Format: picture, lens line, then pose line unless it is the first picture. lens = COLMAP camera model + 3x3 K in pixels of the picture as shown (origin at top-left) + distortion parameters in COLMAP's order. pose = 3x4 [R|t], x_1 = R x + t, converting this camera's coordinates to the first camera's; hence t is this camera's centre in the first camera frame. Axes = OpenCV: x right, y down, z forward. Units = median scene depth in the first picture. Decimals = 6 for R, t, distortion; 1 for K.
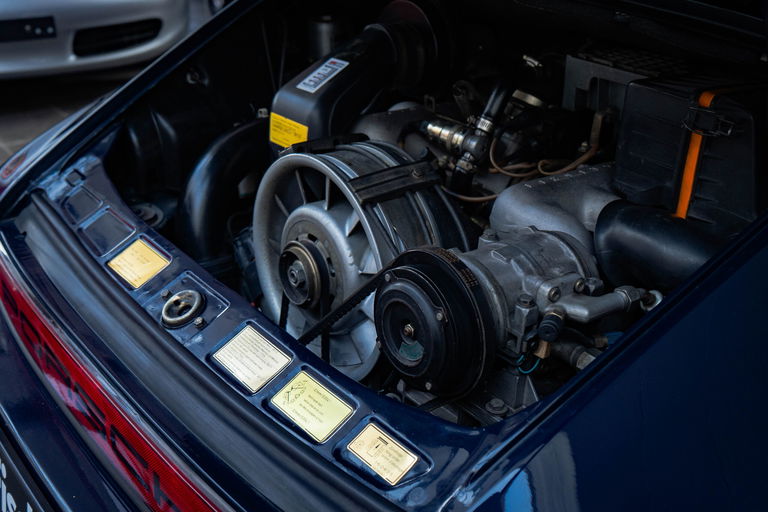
lens RADIAL K [[880.4, 0, 383.0], [0, 880.4, 256.6], [0, 0, 1]] dist [0.015706, 0.000000]
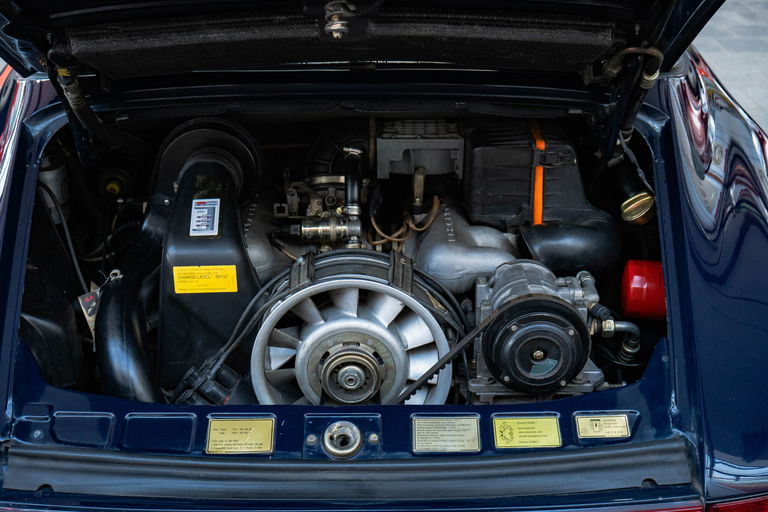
lens RADIAL K [[1048.8, 0, 385.6], [0, 1048.8, 257.6], [0, 0, 1]] dist [0.047436, 0.000000]
pose [[0.619377, -0.349970, 0.702775, -1.017503], [0.362827, 0.921419, 0.139080, -0.312002], [-0.696224, 0.168842, 0.697685, -0.033249]]
